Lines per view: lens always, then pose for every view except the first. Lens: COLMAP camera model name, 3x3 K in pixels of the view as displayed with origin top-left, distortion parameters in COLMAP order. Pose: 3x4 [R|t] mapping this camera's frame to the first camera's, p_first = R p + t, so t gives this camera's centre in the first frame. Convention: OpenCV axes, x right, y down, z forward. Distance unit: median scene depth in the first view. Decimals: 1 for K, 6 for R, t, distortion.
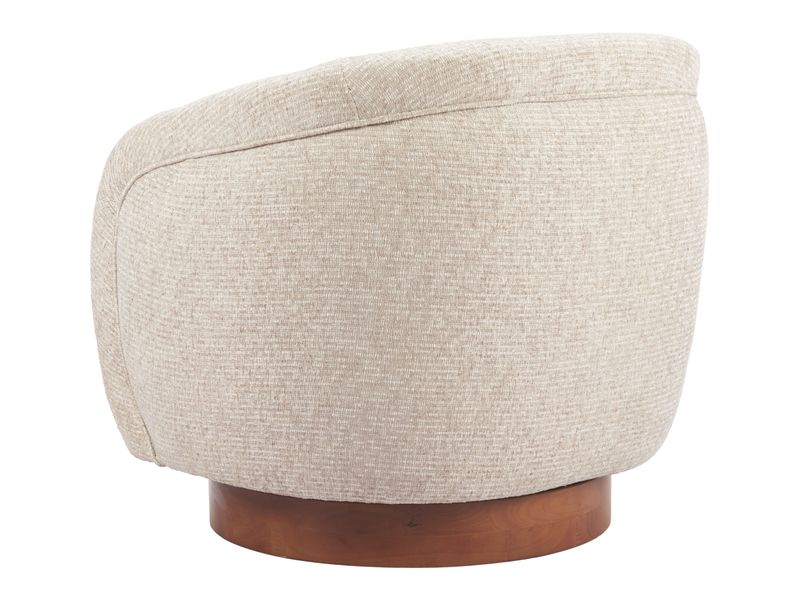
lens RADIAL K [[1634.1, 0, 400.0], [0, 1634.1, 300.0], [0, 0, 1]] dist [0.087235, -0.258742]
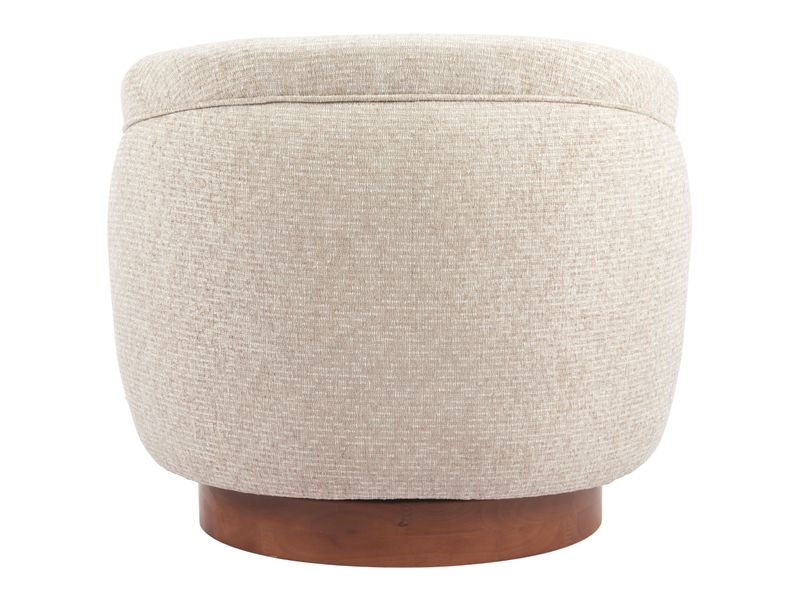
lens RADIAL K [[1634.1, 0, 400.0], [0, 1634.1, 300.0], [0, 0, 1]] dist [0.087235, -0.258742]
pose [[0.823424, 0.107543, -0.557143, 0.701685], [-0.104265, 0.993833, 0.037739, -0.045888], [0.557766, 0.027015, 0.829559, 0.216767]]
